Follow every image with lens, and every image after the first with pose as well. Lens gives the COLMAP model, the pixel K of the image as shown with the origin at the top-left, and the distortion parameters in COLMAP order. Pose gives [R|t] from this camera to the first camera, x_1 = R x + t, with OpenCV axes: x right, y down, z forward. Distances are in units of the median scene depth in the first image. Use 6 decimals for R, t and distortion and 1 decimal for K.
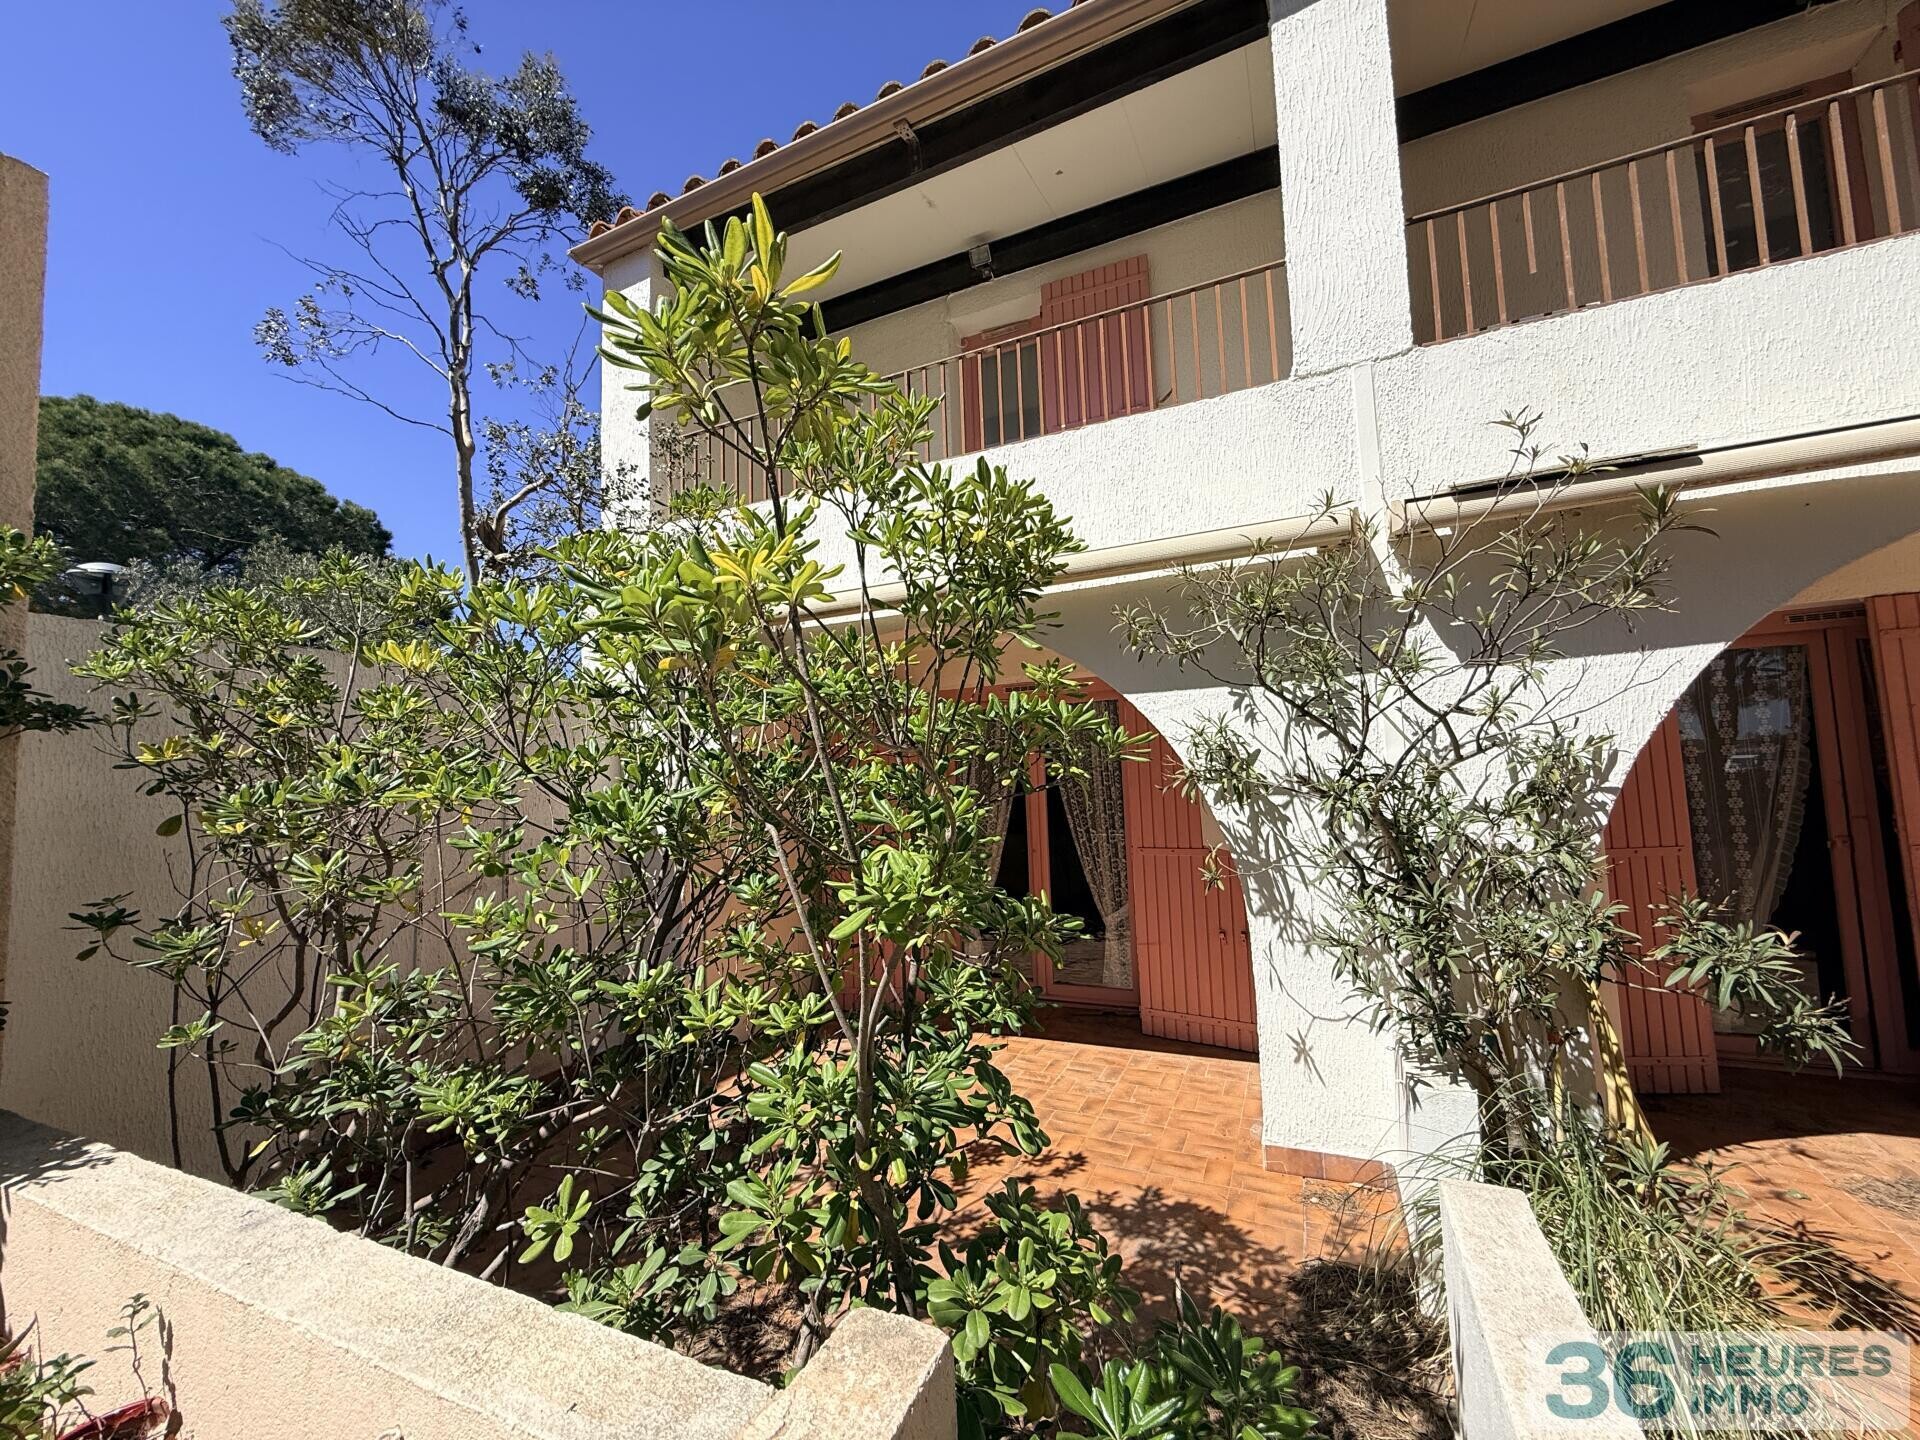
lens RADIAL K [[771.9, 0, 958.7], [0, 771.9, 723.5], [0, 0, 1]] dist [-0.002970, 0.000406]
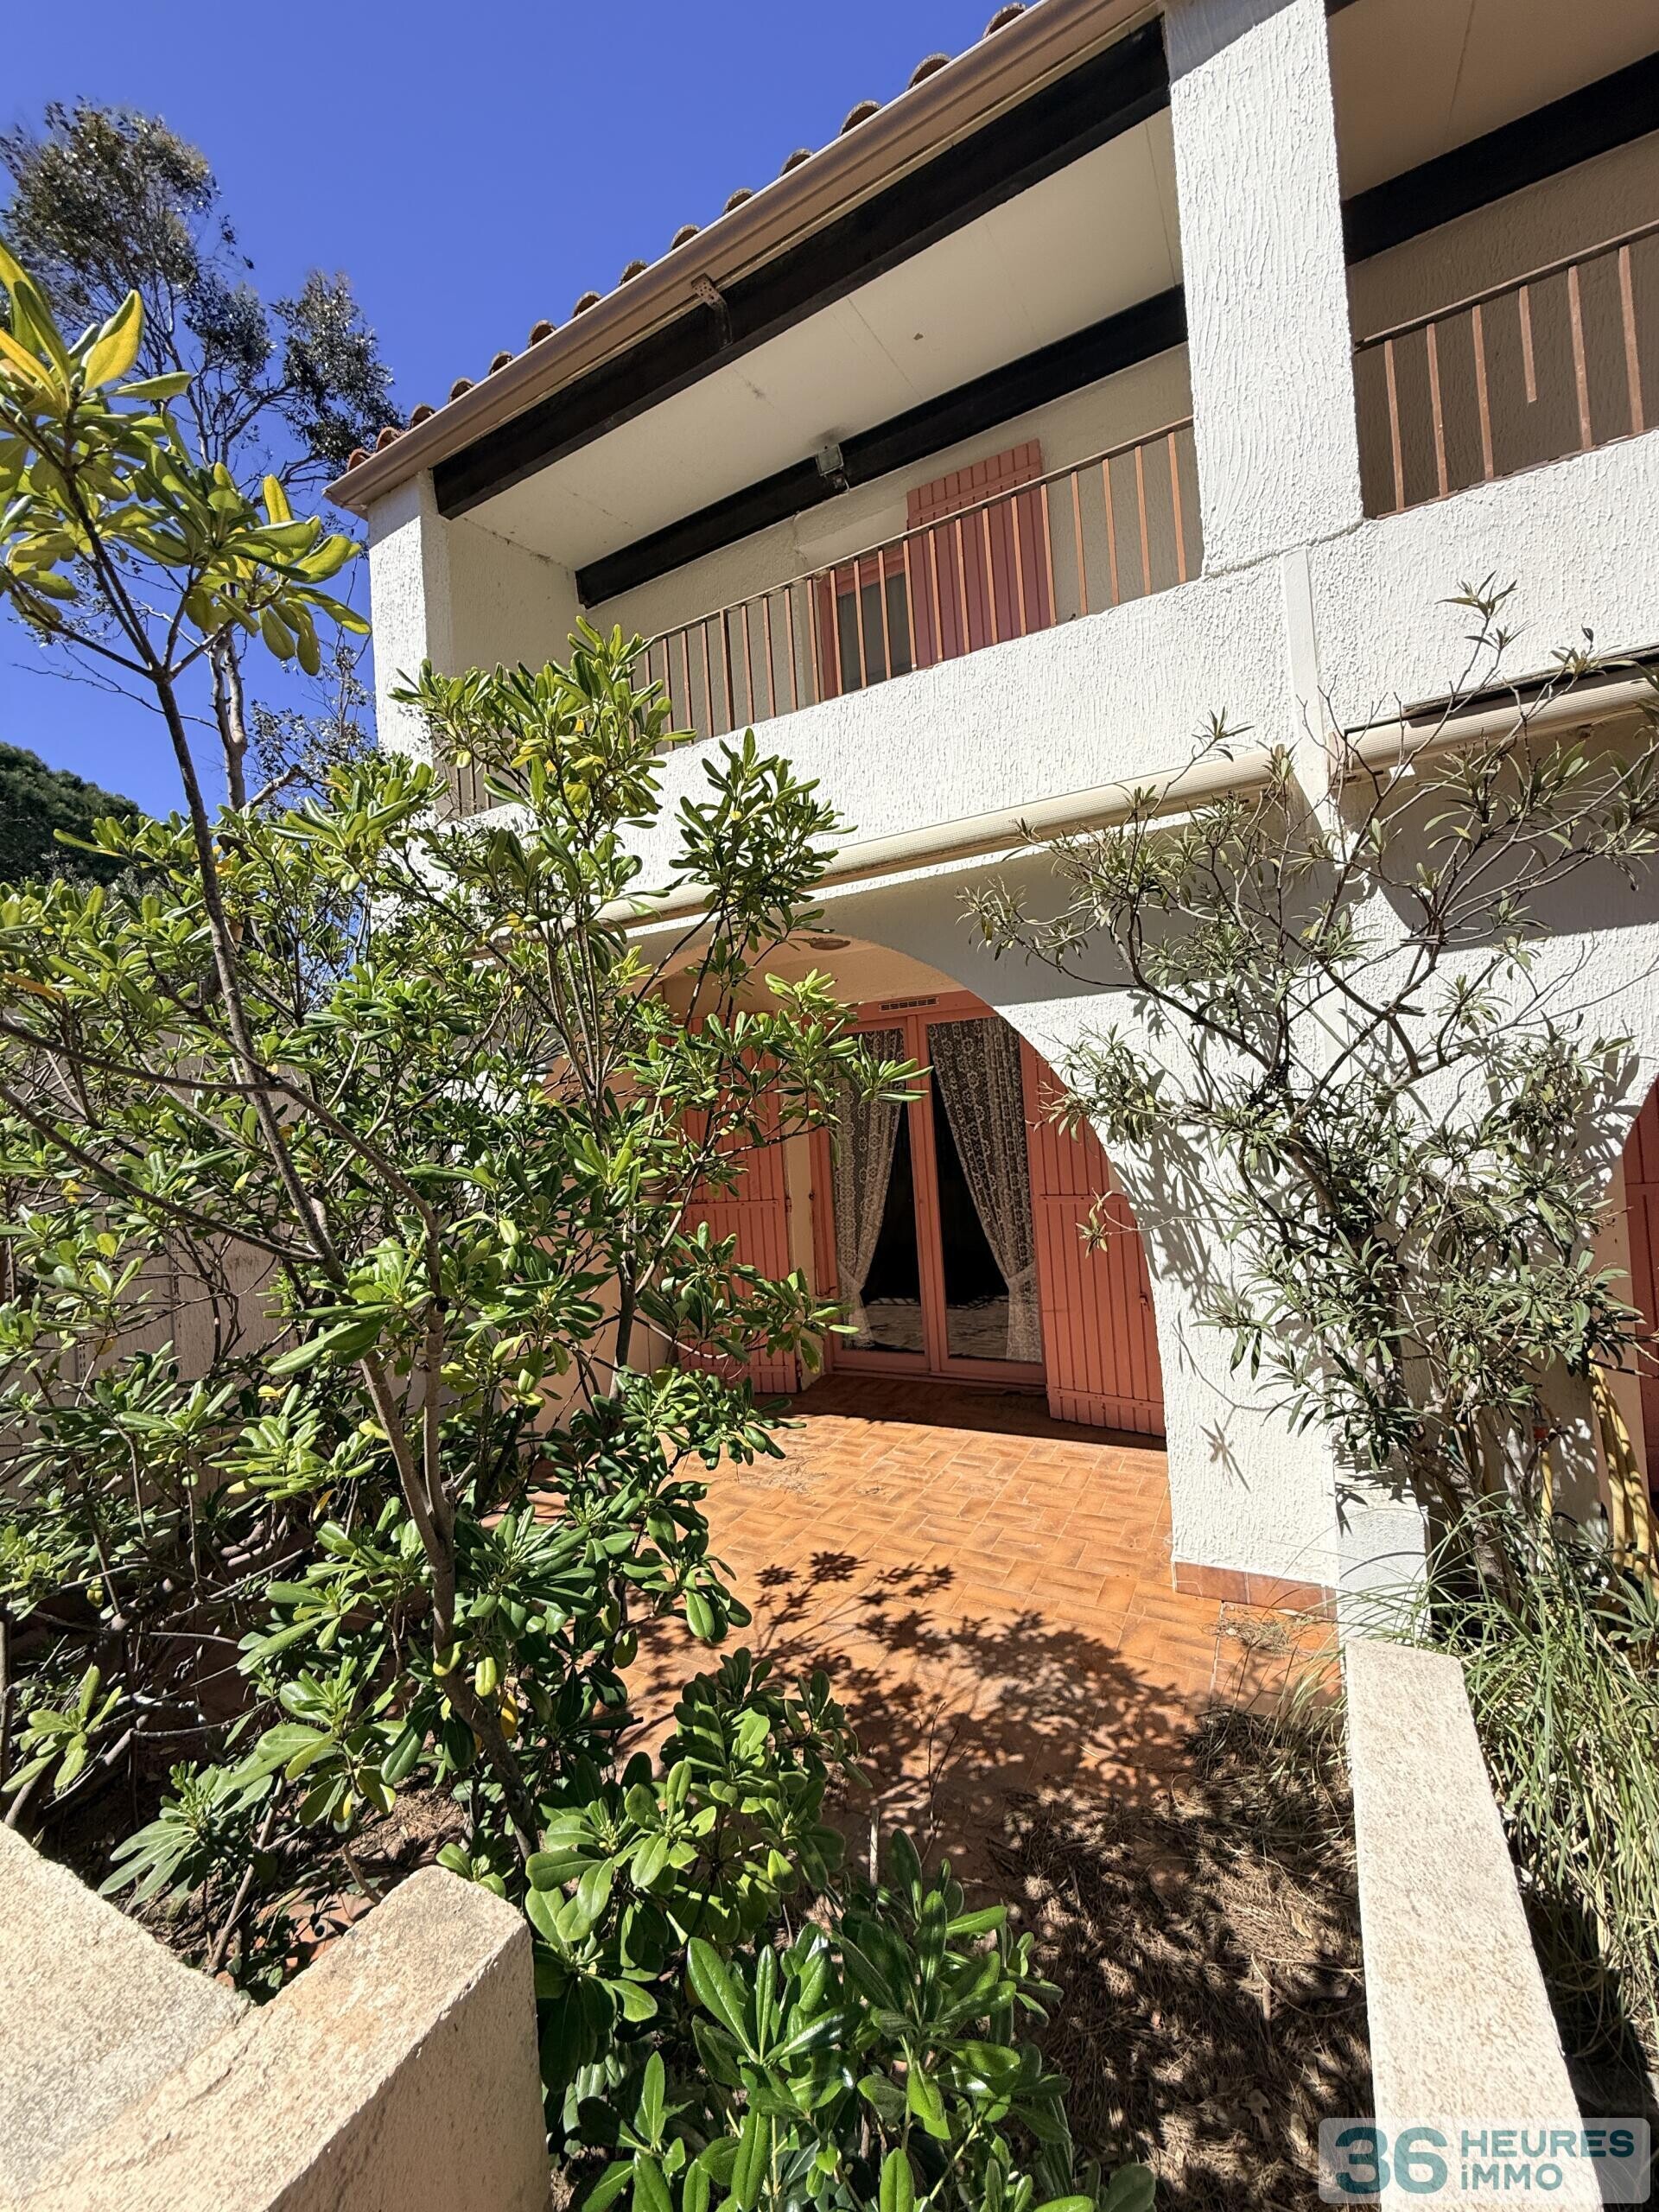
lens RADIAL K [[889.3, 0, 831.1], [0, 889.3, 1104.1], [0, 0, 1]] dist [-0.002970, 0.000406]
pose [[0.997620, -0.030198, -0.061985, 0.119679], [0.033814, 0.997736, 0.058137, 0.004177], [0.060089, -0.060095, 0.996382, 0.088204]]
